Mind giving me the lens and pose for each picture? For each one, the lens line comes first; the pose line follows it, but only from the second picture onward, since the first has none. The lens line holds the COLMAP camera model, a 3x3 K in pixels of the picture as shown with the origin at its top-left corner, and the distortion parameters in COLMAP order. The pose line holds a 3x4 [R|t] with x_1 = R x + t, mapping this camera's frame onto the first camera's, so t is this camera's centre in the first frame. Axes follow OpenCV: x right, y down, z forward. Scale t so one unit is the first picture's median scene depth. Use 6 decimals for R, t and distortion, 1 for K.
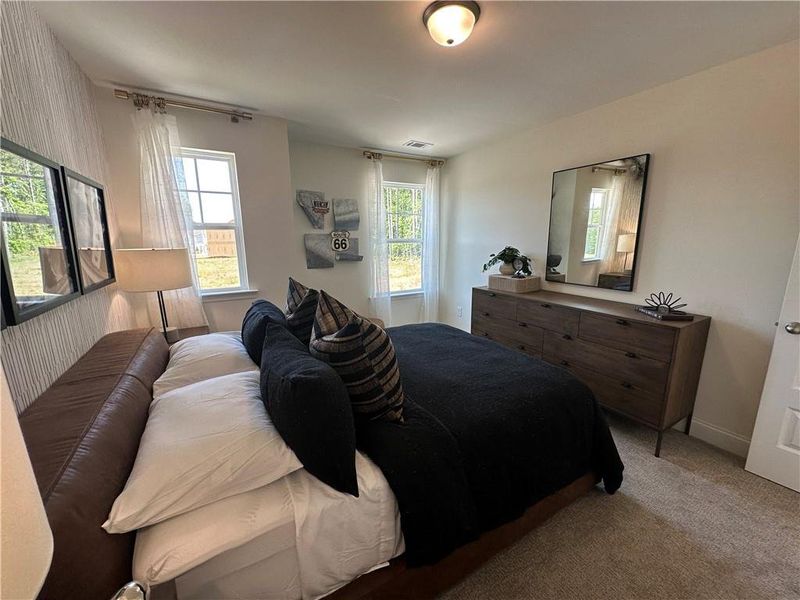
lens RADIAL K [[317.0, 0, 398.7], [0, 317.0, 301.7], [0, 0, 1]] dist [-0.003533, 0.000008]
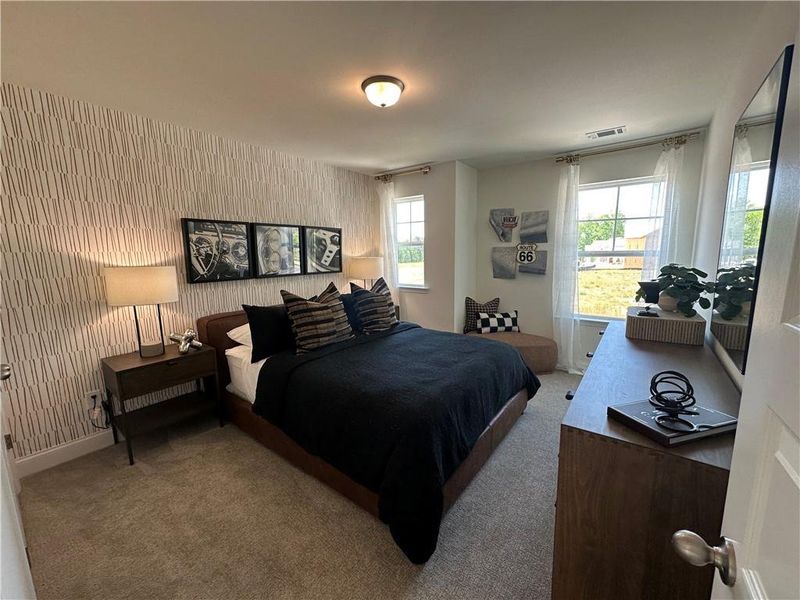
lens RADIAL K [[317.0, 0, 400.7], [0, 317.0, 299.9], [0, 0, 1]] dist [-0.003533, 0.000008]
pose [[0.379127, 0.139975, -0.914697, 0.626289], [-0.174496, 0.981573, 0.077883, -0.058294], [0.908743, 0.130083, 0.396565, 0.269132]]
